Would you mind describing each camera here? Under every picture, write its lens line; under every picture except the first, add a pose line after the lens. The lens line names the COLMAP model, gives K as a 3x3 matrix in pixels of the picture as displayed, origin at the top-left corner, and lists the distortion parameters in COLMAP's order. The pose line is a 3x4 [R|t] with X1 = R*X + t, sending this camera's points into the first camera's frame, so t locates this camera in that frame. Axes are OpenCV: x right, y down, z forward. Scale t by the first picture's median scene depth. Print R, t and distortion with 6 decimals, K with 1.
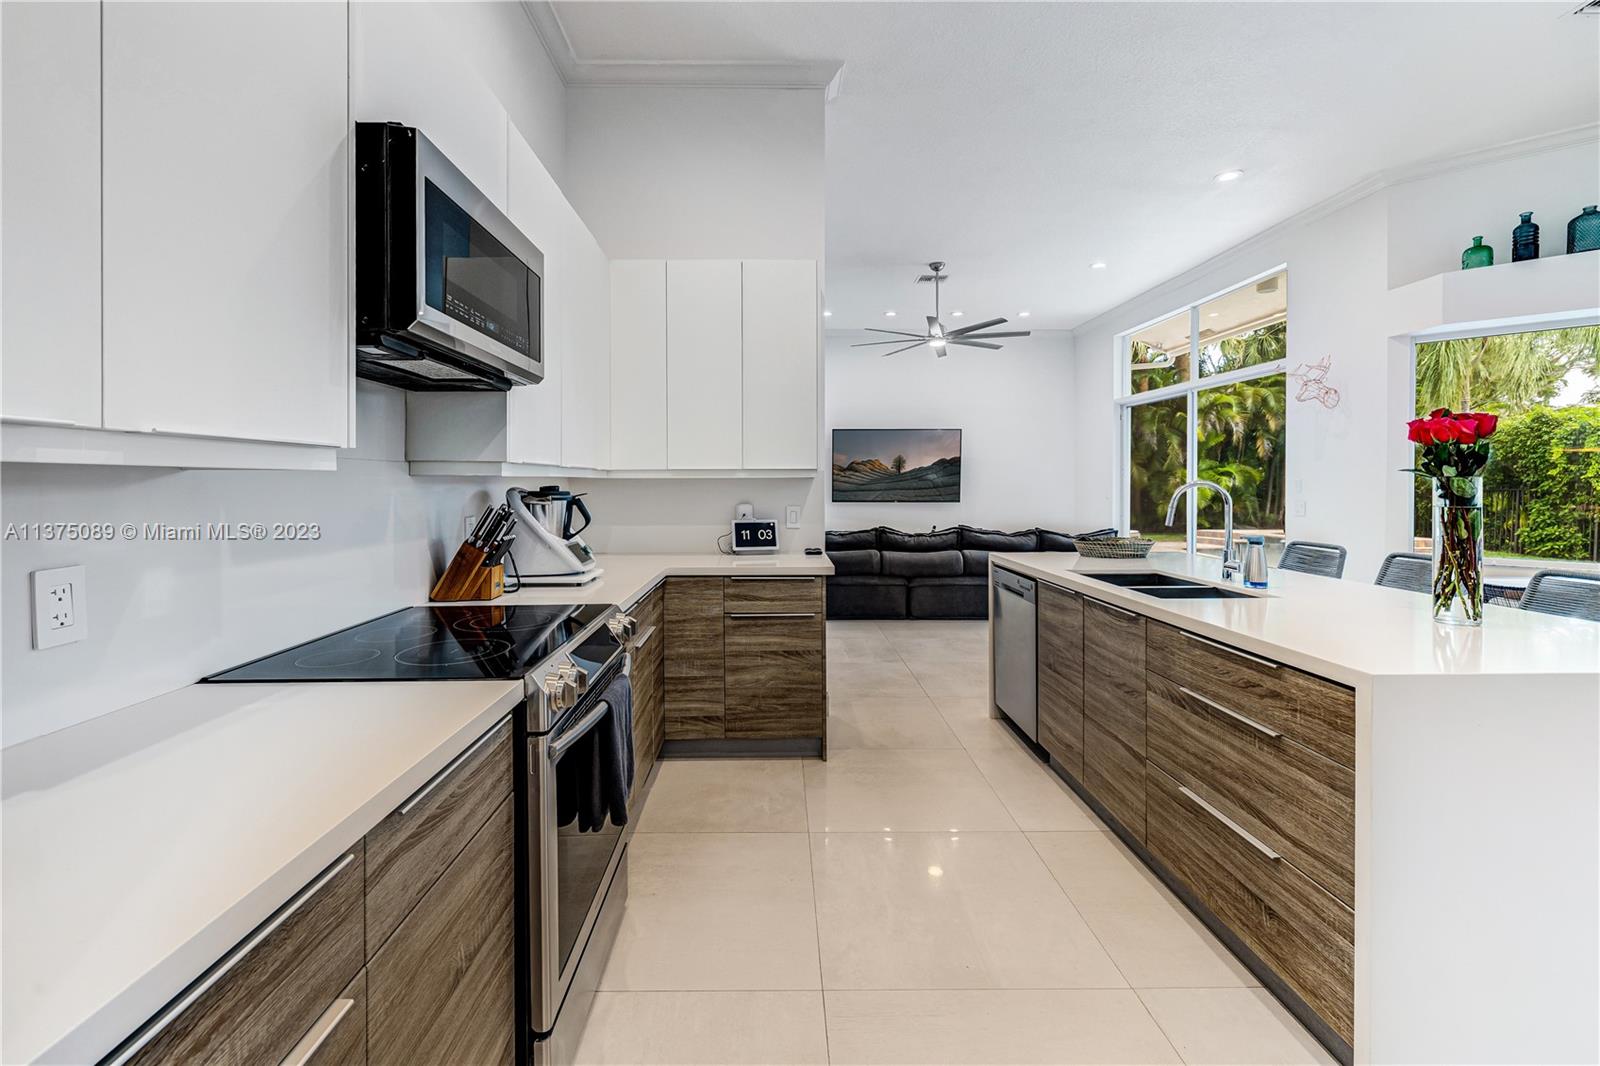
lens RADIAL K [[693.2, 0, 770.9], [0, 693.2, 486.2], [0, 0, 1]] dist [0.000240, -0.000280]
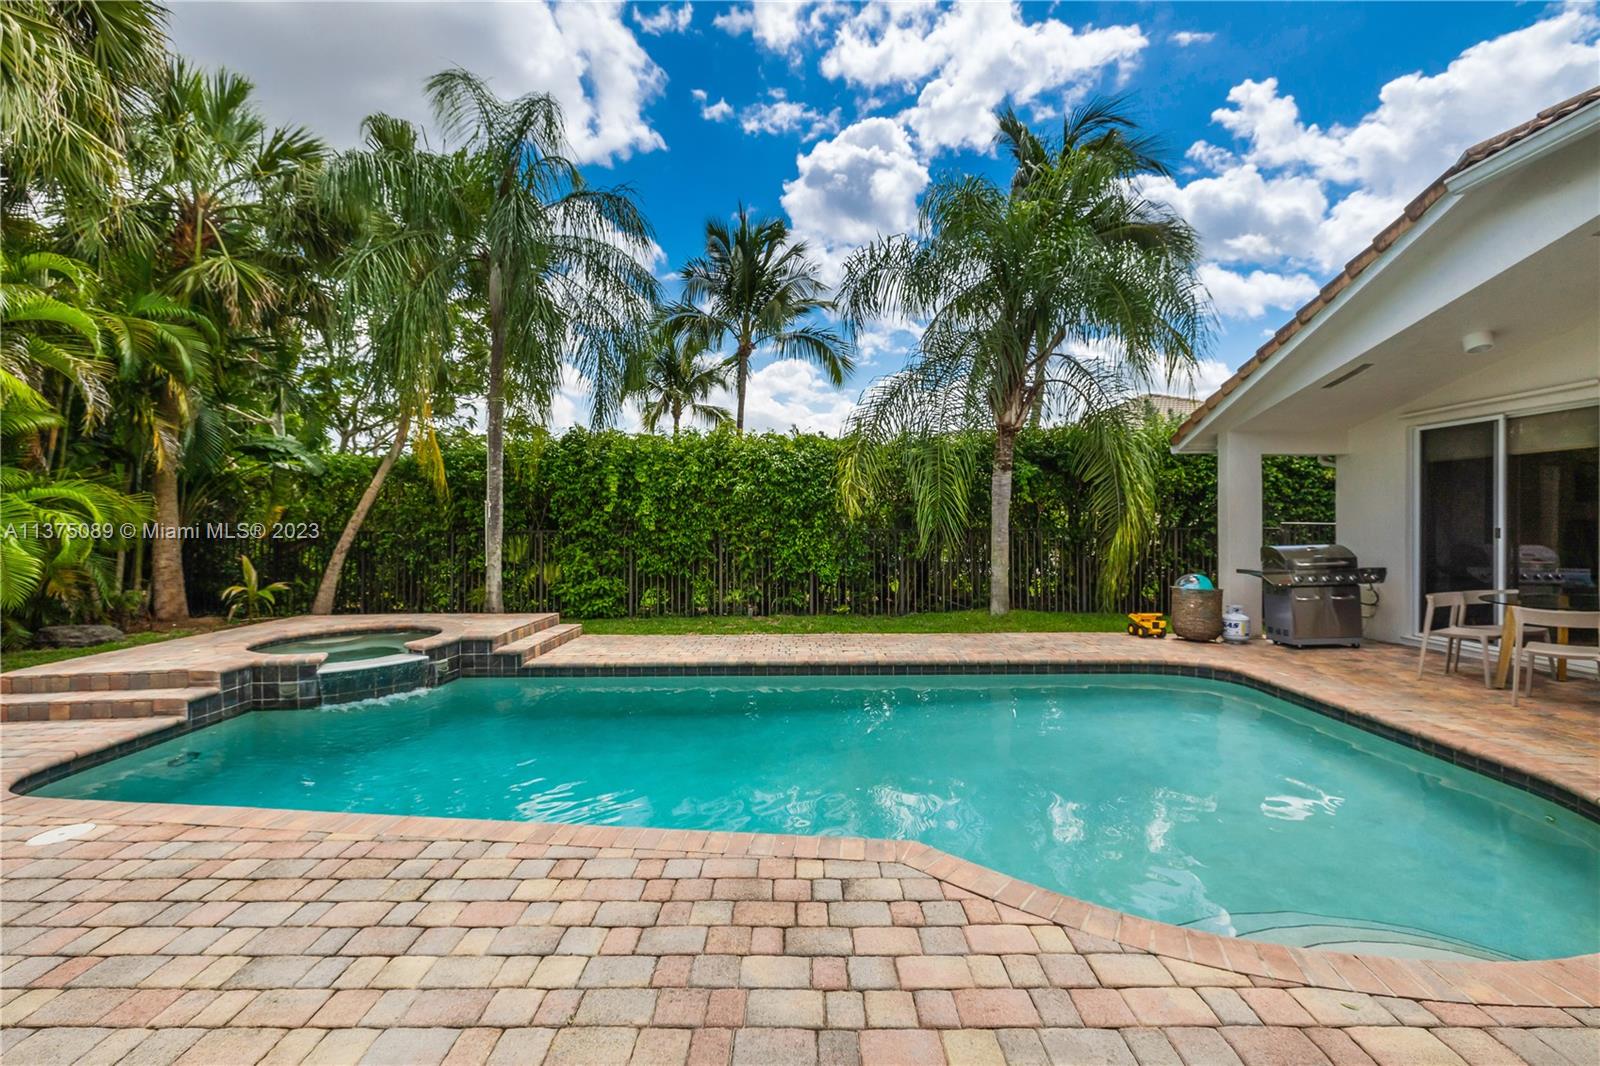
lens RADIAL K [[674.8, 0, 788.0], [0, 674.8, 511.0], [0, 0, 1]] dist [0.006415, -0.000110]
pose [[0.004878, 0.011499, 0.999922, 0.380775], [0.012286, 0.999858, -0.011558, -0.006154], [-0.999913, 0.012341, 0.004736, 0.797042]]
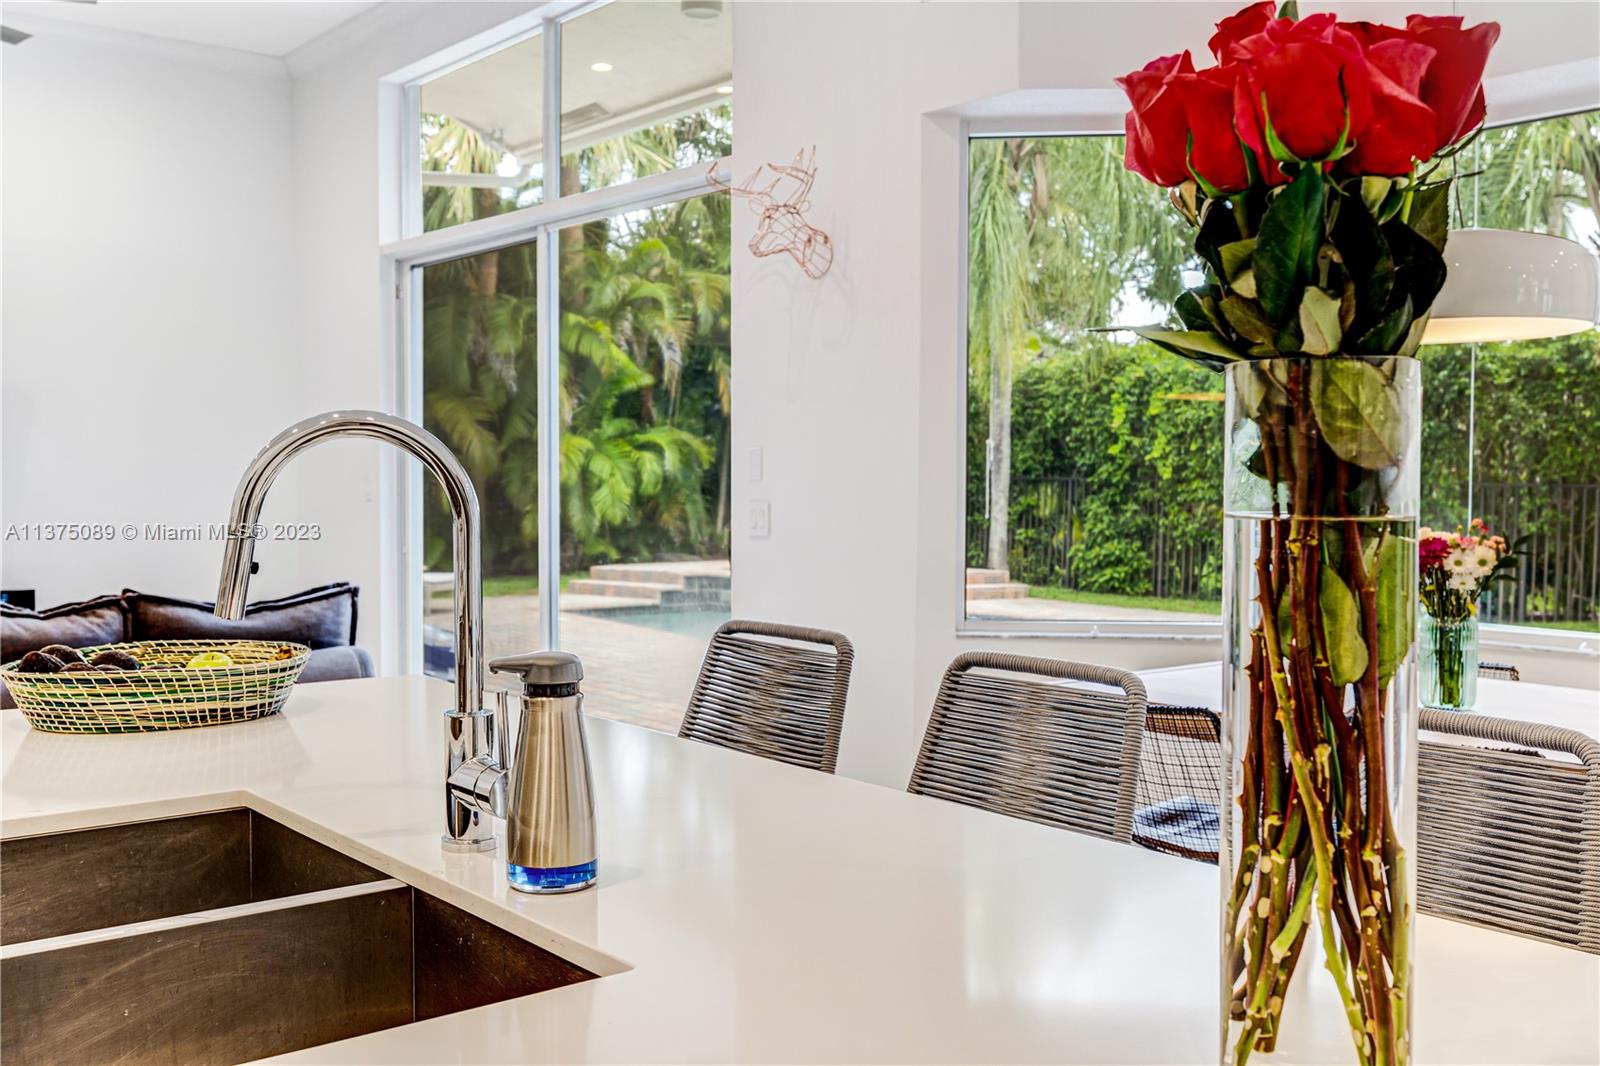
lens RADIAL K [[1576.6, 0, 800.0], [0, 1576.6, 533.0], [0, 0, 1]] dist [-0.006346, -0.001336]
pose [[0.785928, -0.021506, 0.617944, 0.090005], [-0.001129, 0.999343, 0.036217, 0.002742], [-0.618317, -0.029162, 0.785388, 0.110847]]
